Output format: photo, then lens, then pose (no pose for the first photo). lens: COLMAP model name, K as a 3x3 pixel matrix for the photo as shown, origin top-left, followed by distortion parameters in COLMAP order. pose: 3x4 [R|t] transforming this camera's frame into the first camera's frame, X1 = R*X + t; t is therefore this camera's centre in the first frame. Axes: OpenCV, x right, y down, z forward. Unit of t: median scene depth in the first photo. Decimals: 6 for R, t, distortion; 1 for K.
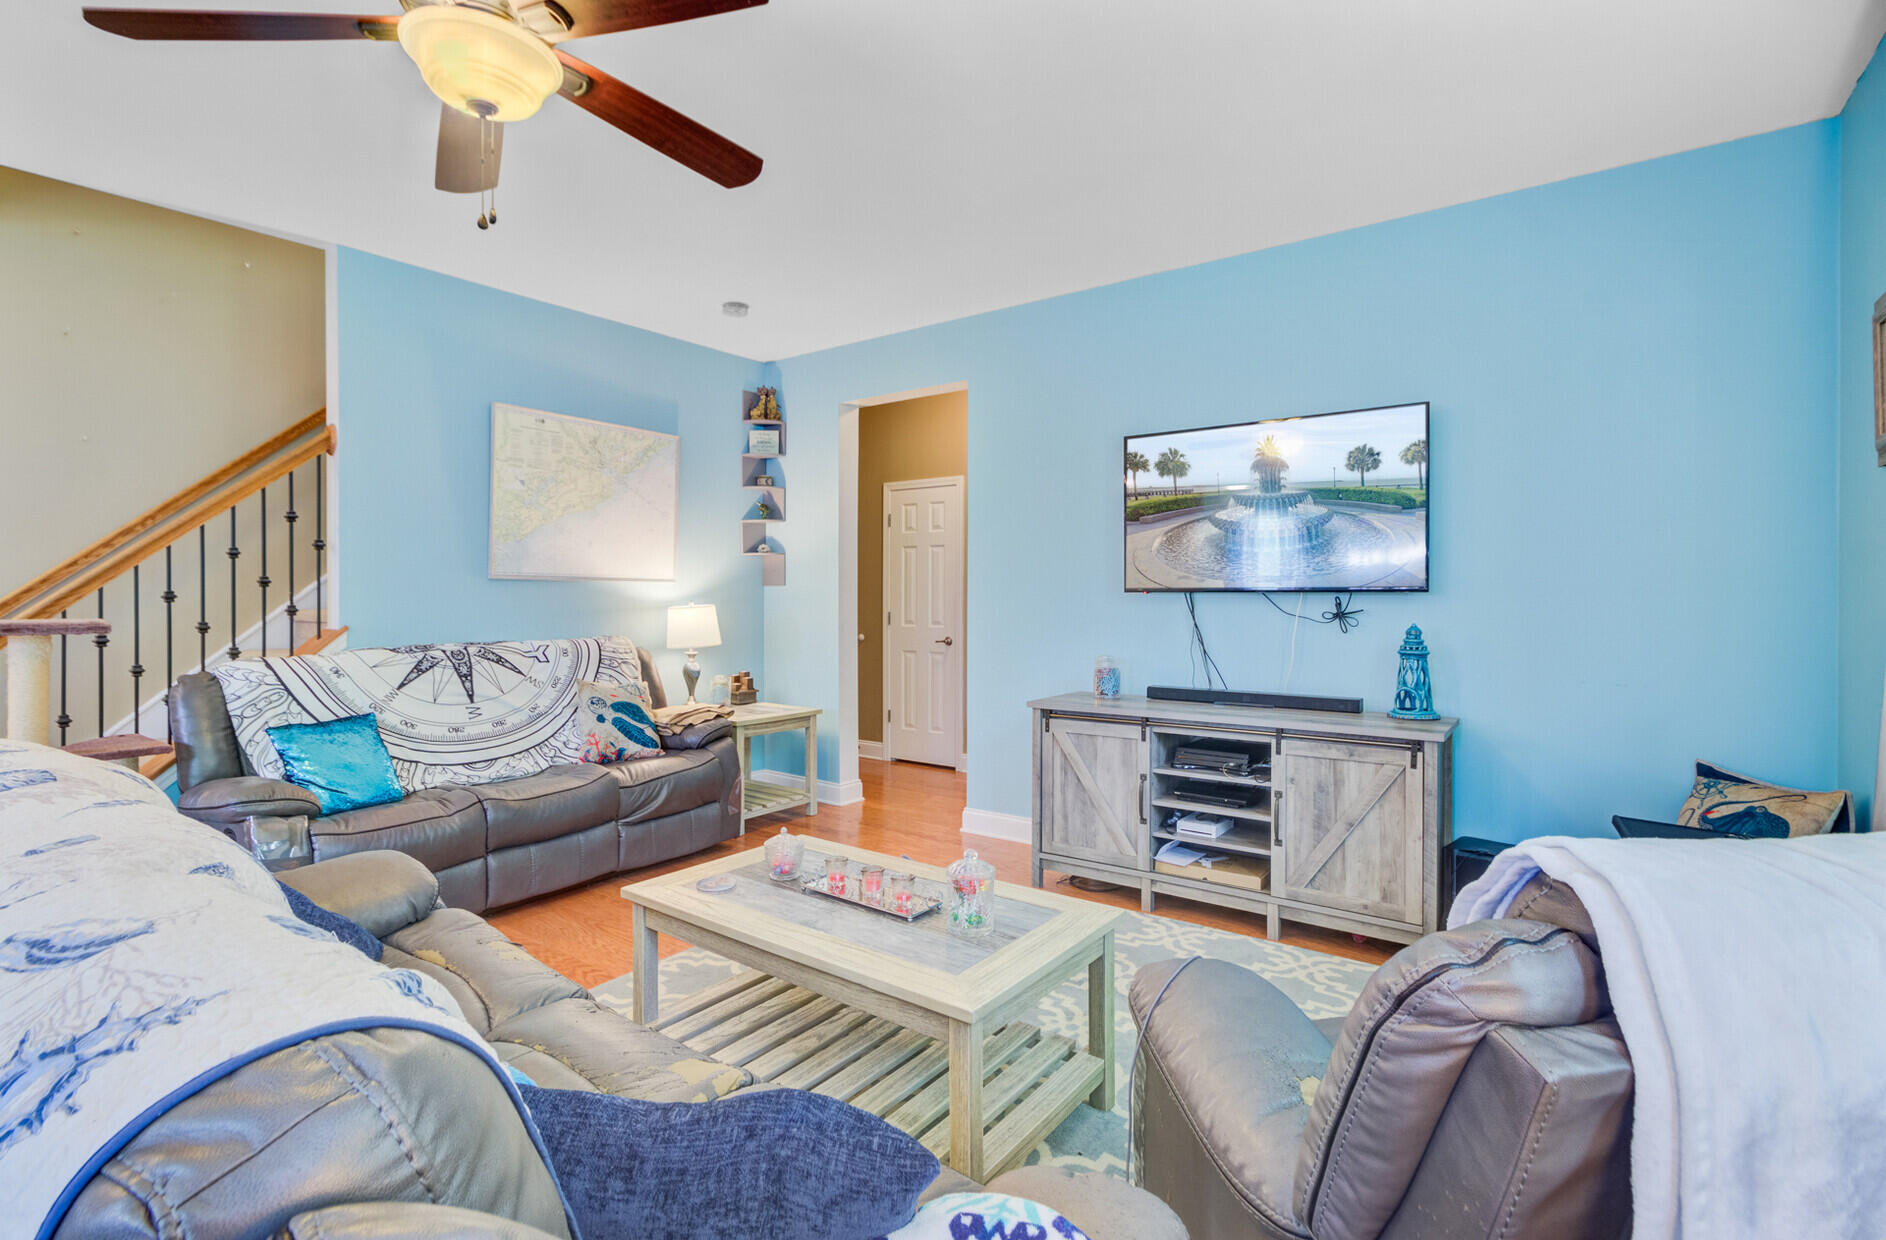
lens RADIAL K [[865.3, 0, 934.2], [0, 865.3, 614.8], [0, 0, 1]] dist [-0.000226, 0.000118]
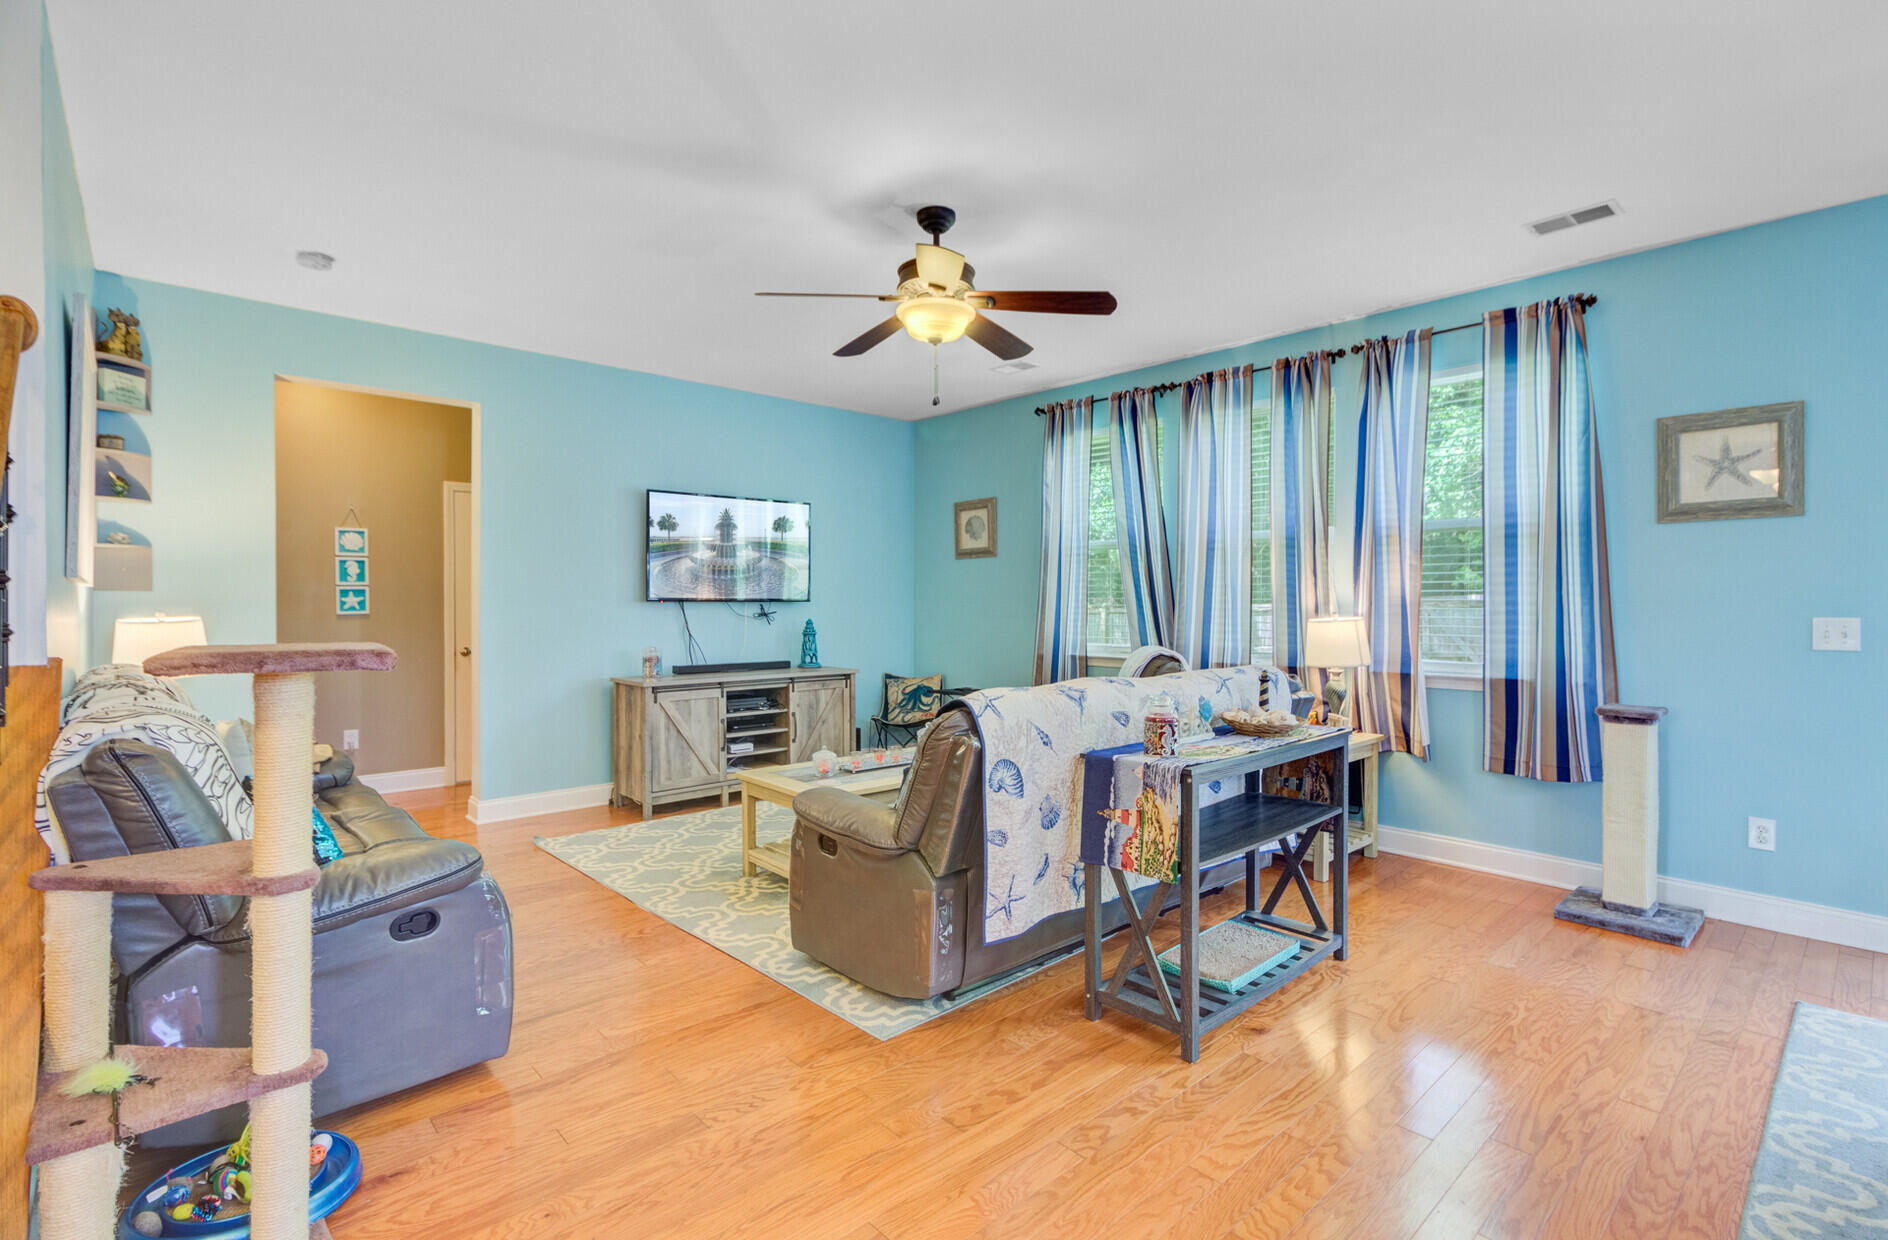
lens RADIAL K [[866.2, 0, 936.7], [0, 866.2, 609.9], [0, 0, 1]] dist [-0.000226, 0.000118]
pose [[0.203109, -0.014595, 0.979047, -1.202594], [0.009678, 0.999870, 0.012898, -0.029204], [-0.979108, 0.006856, 0.203223, 0.301217]]
